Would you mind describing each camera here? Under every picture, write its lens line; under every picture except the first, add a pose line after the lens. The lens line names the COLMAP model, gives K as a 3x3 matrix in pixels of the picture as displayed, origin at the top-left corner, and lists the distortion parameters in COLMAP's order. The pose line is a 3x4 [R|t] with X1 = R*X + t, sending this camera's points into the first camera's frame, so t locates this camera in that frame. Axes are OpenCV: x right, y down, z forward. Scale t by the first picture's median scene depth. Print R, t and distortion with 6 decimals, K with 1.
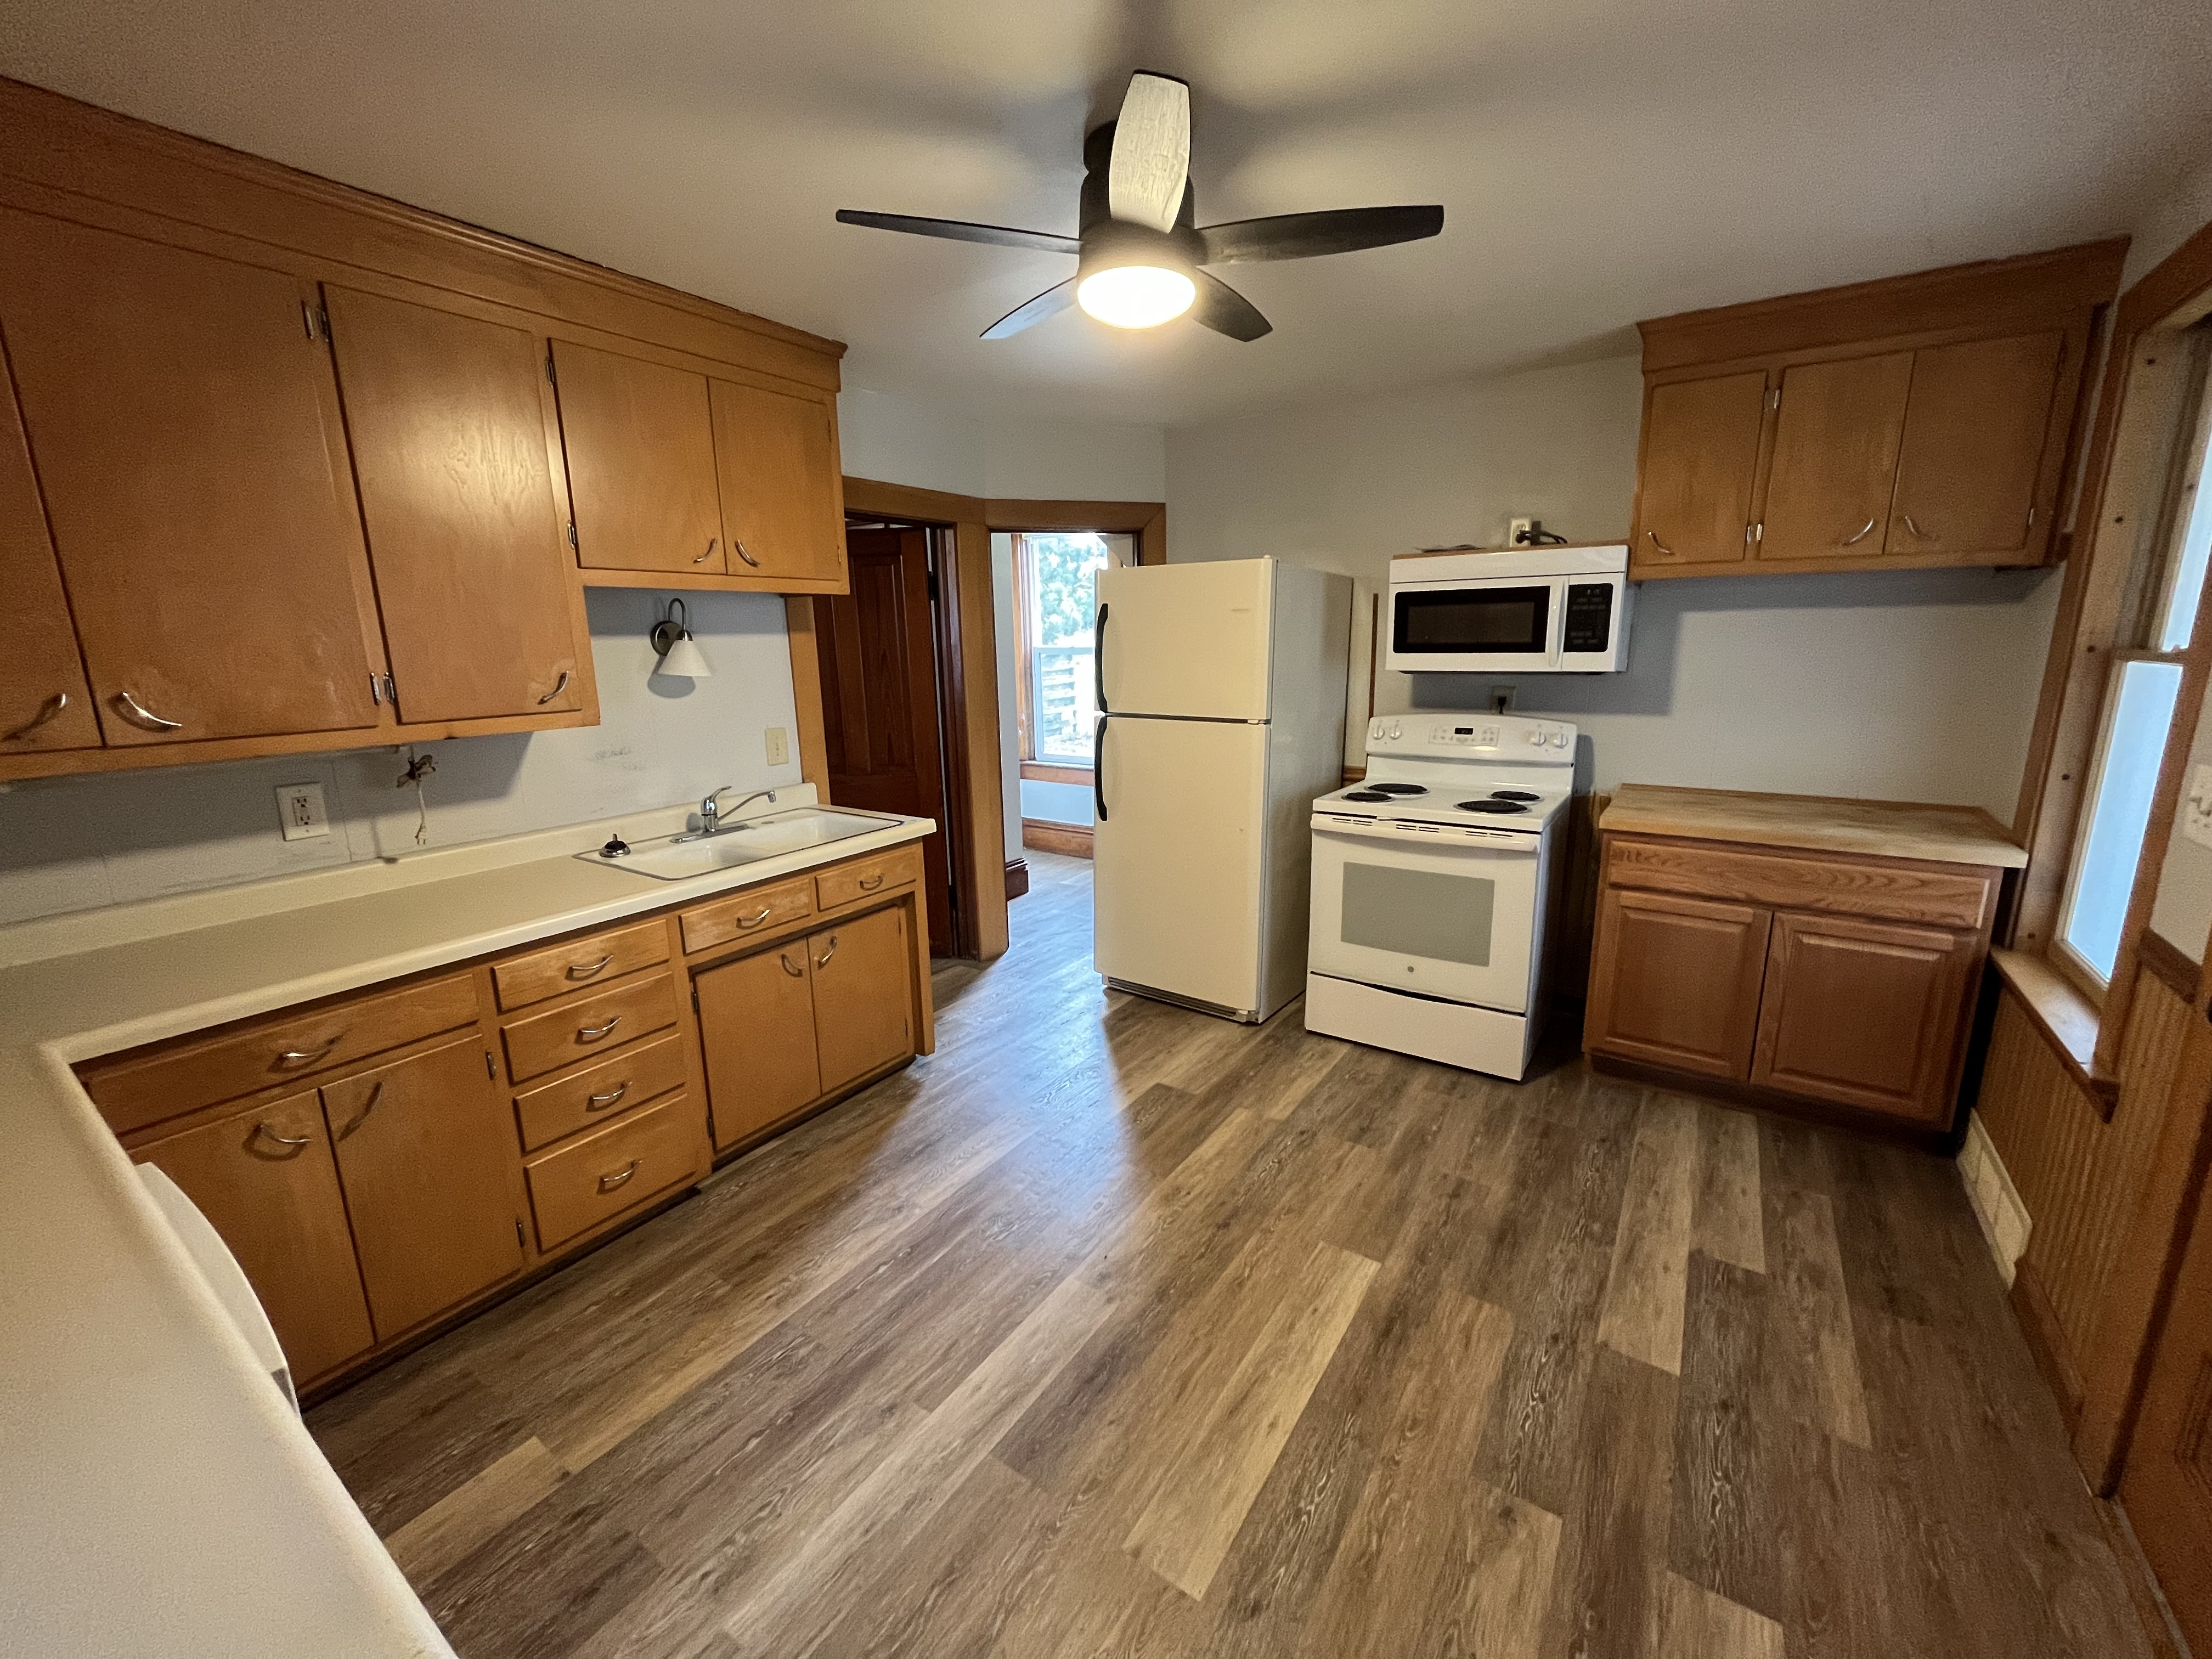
lens RADIAL K [[891.1, 0, 1103.3], [0, 891.1, 821.9], [0, 0, 1]] dist [0.000028, -0.000808]
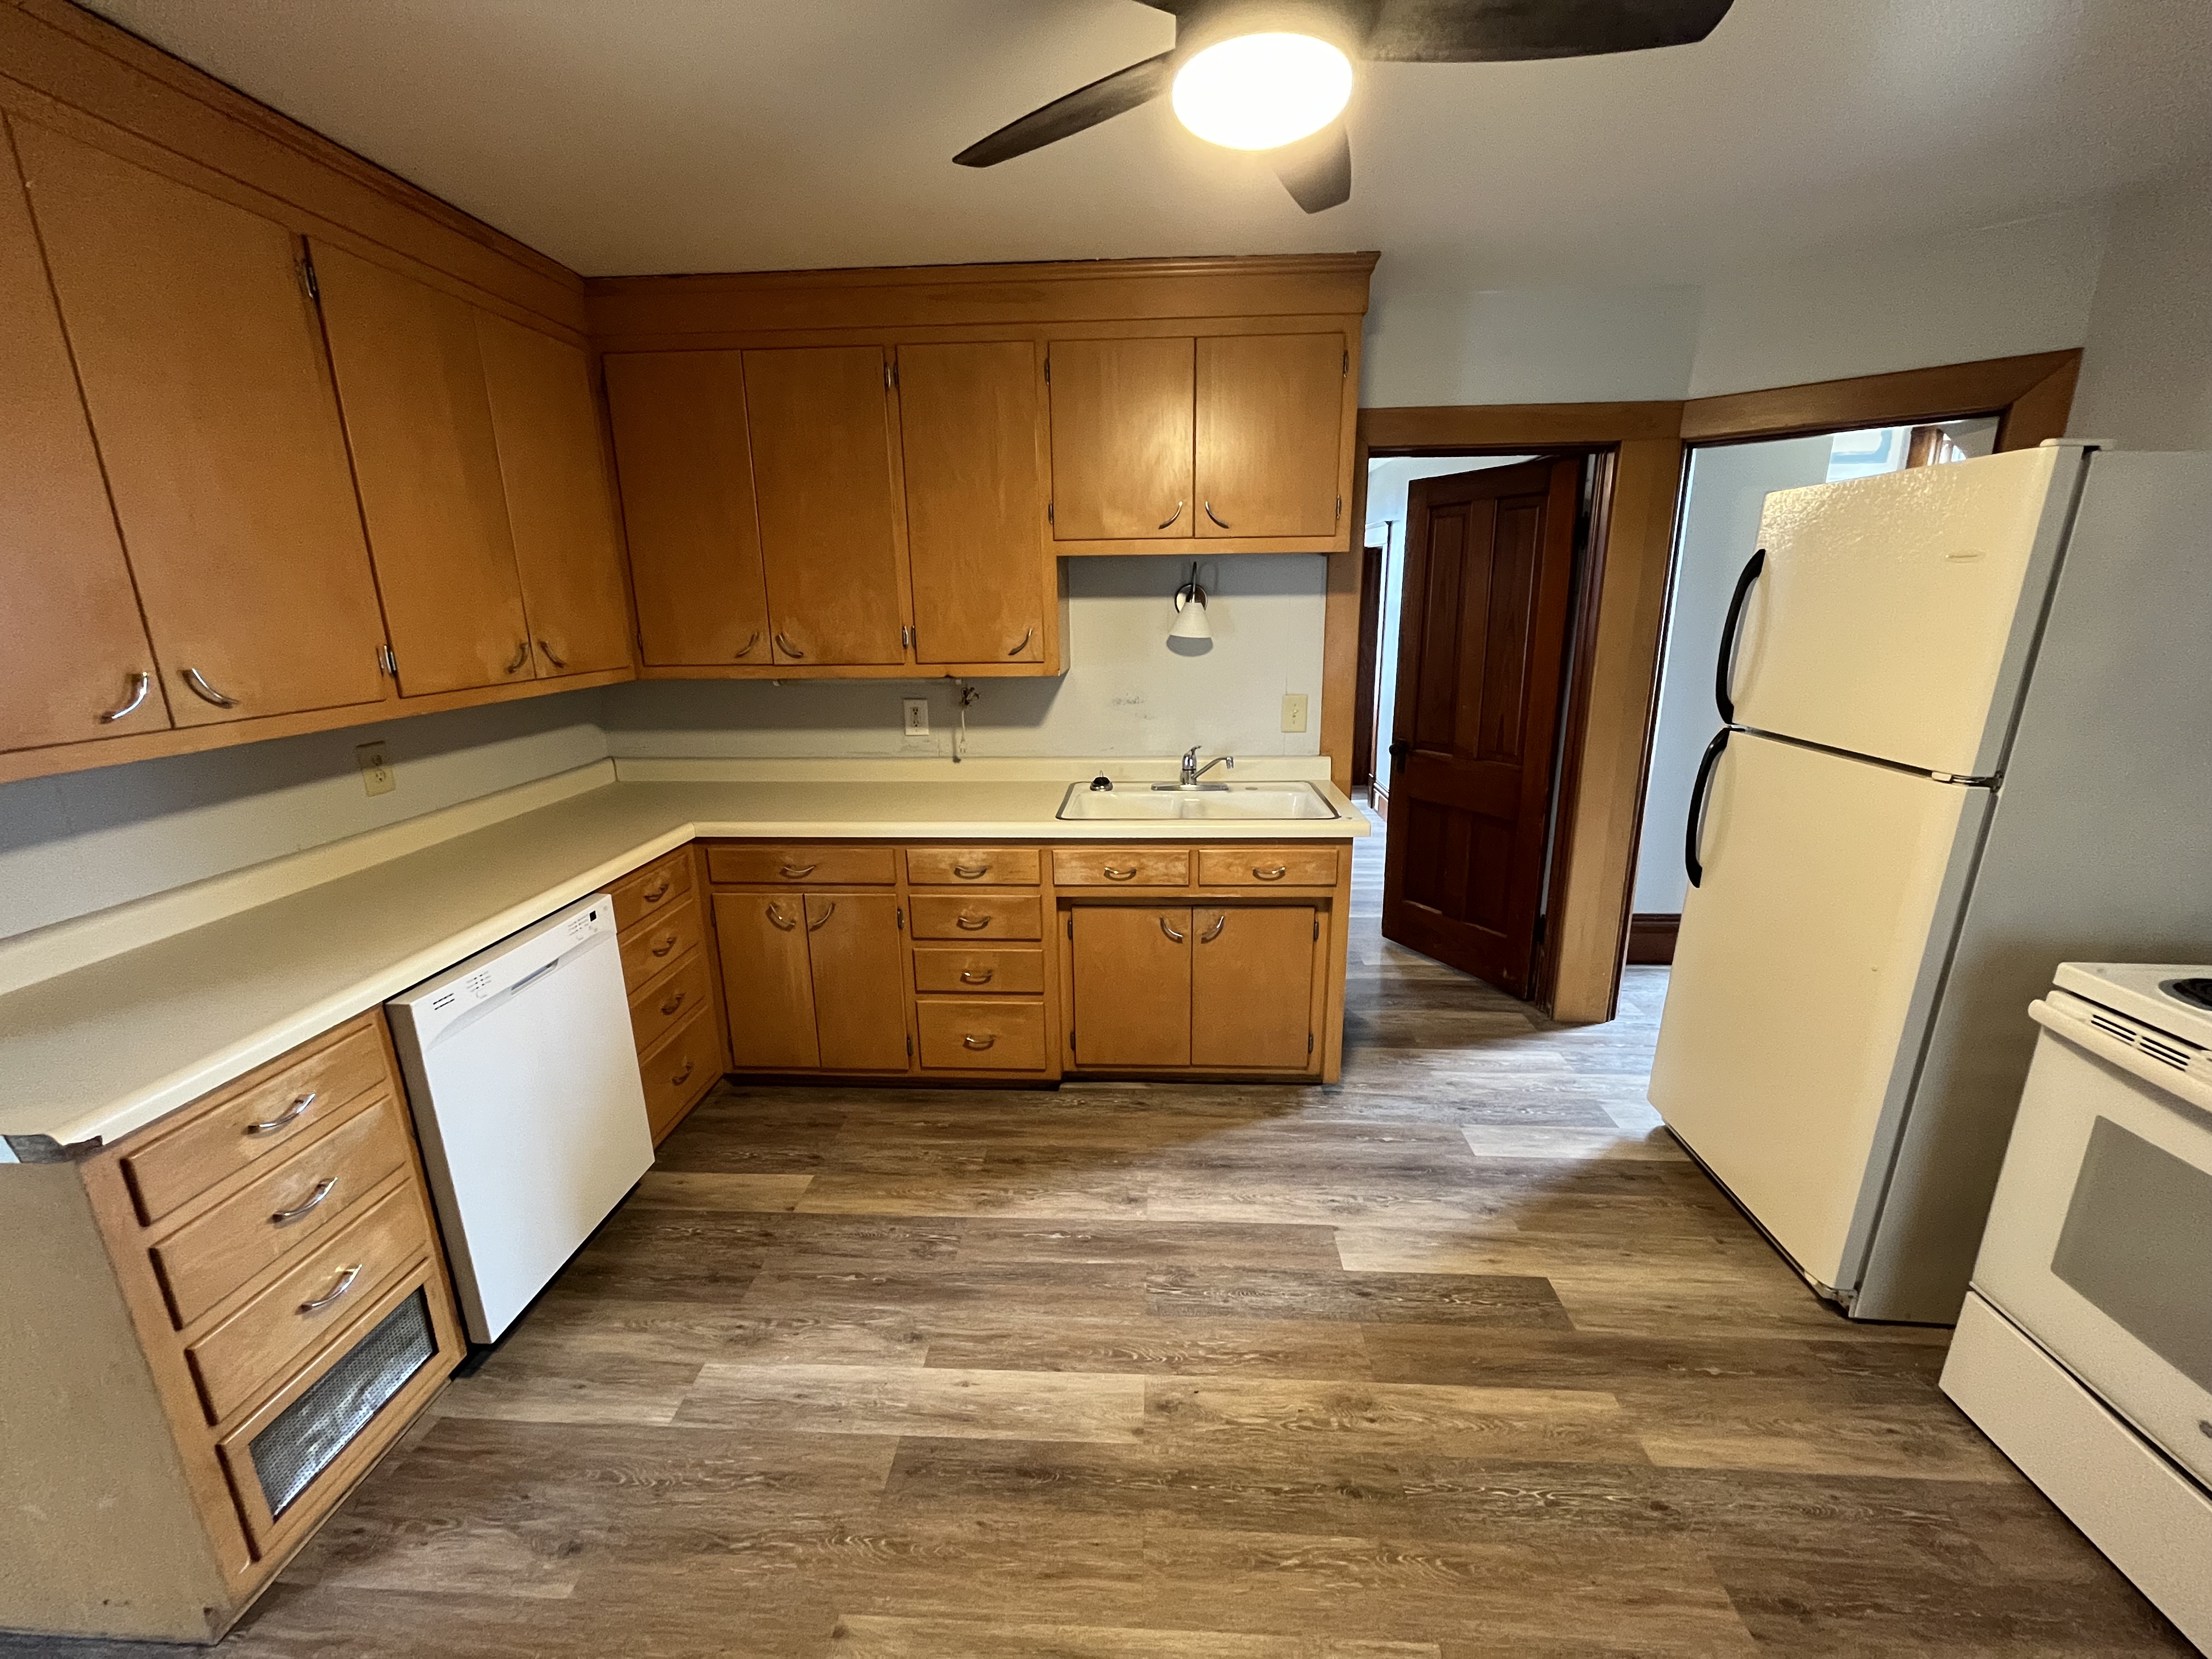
lens RADIAL K [[891.1, 0, 1107.6], [0, 891.1, 823.5], [0, 0, 1]] dist [0.000028, -0.000808]
pose [[0.516030, 0.222001, -0.827302, 0.527657], [-0.173762, 0.972880, 0.152682, -0.121833], [0.838761, 0.064965, 0.540610, 0.481752]]
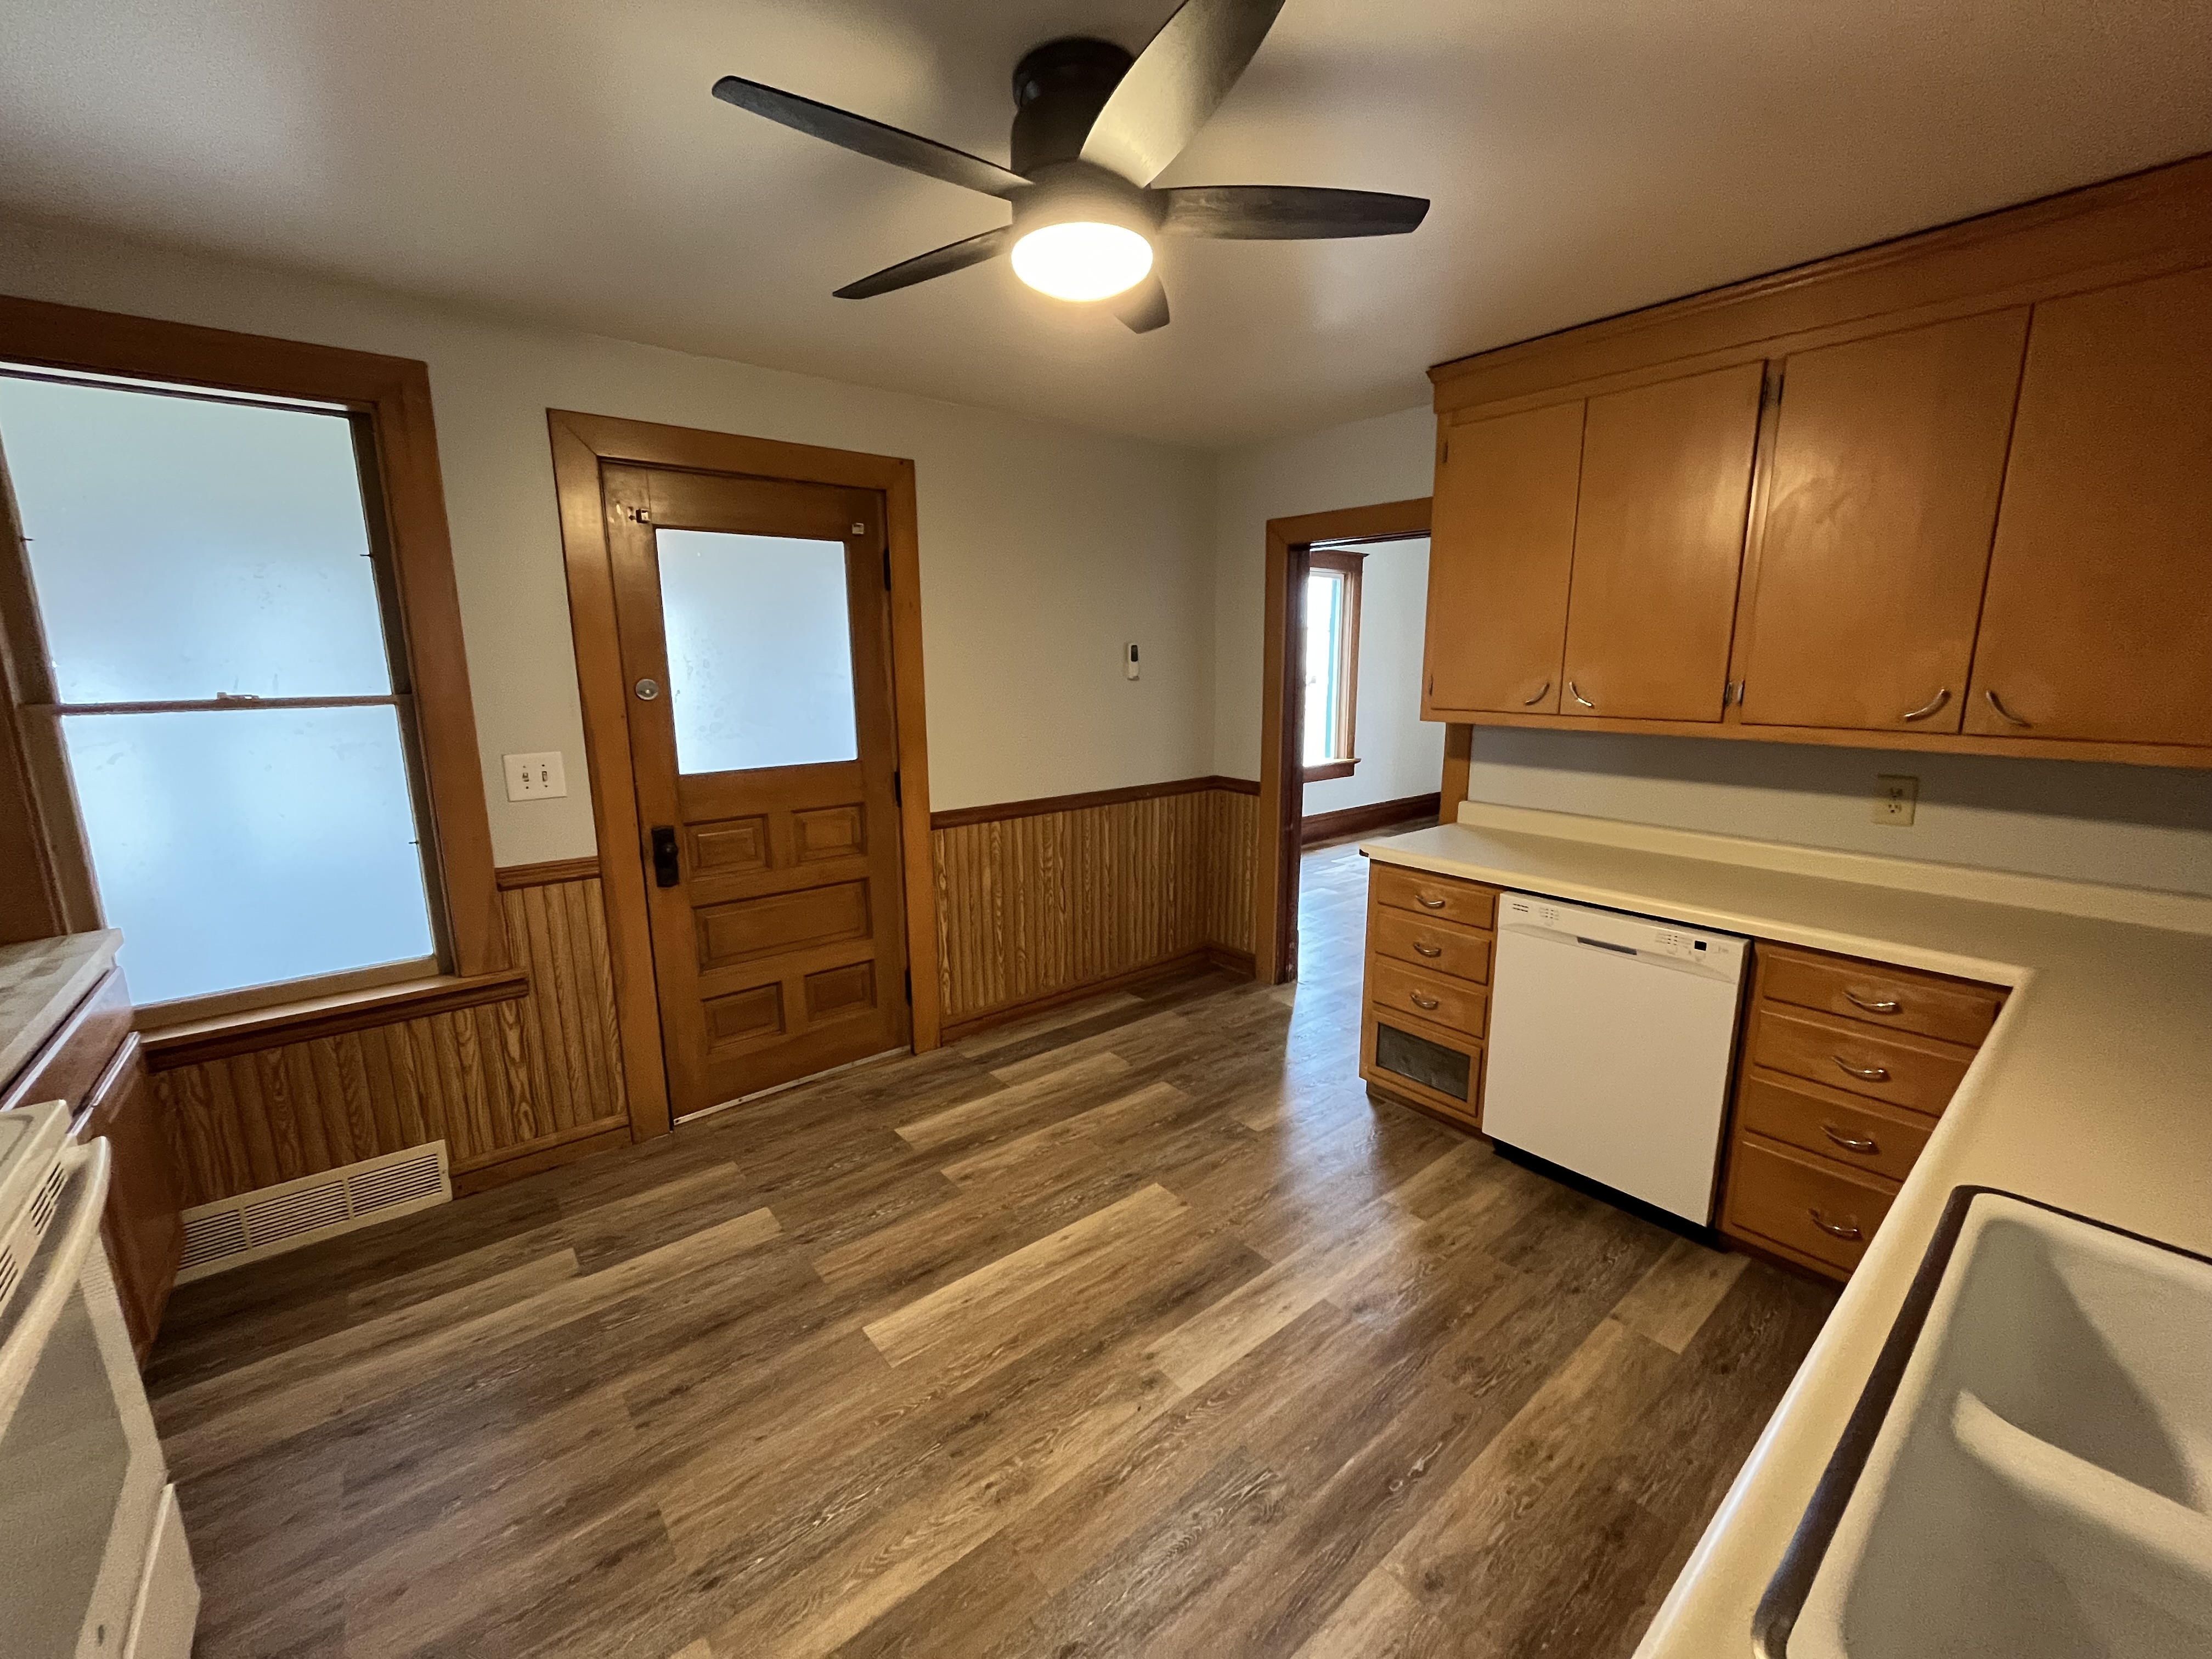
lens RADIAL K [[891.1, 0, 1106.3], [0, 891.1, 825.0], [0, 0, 1]] dist [0.000028, -0.000808]
pose [[-0.959932, -0.032206, 0.278378, -0.188282], [0.079337, 0.921500, 0.380188, -0.344988], [-0.268769, 0.387040, -0.882022, 1.581916]]
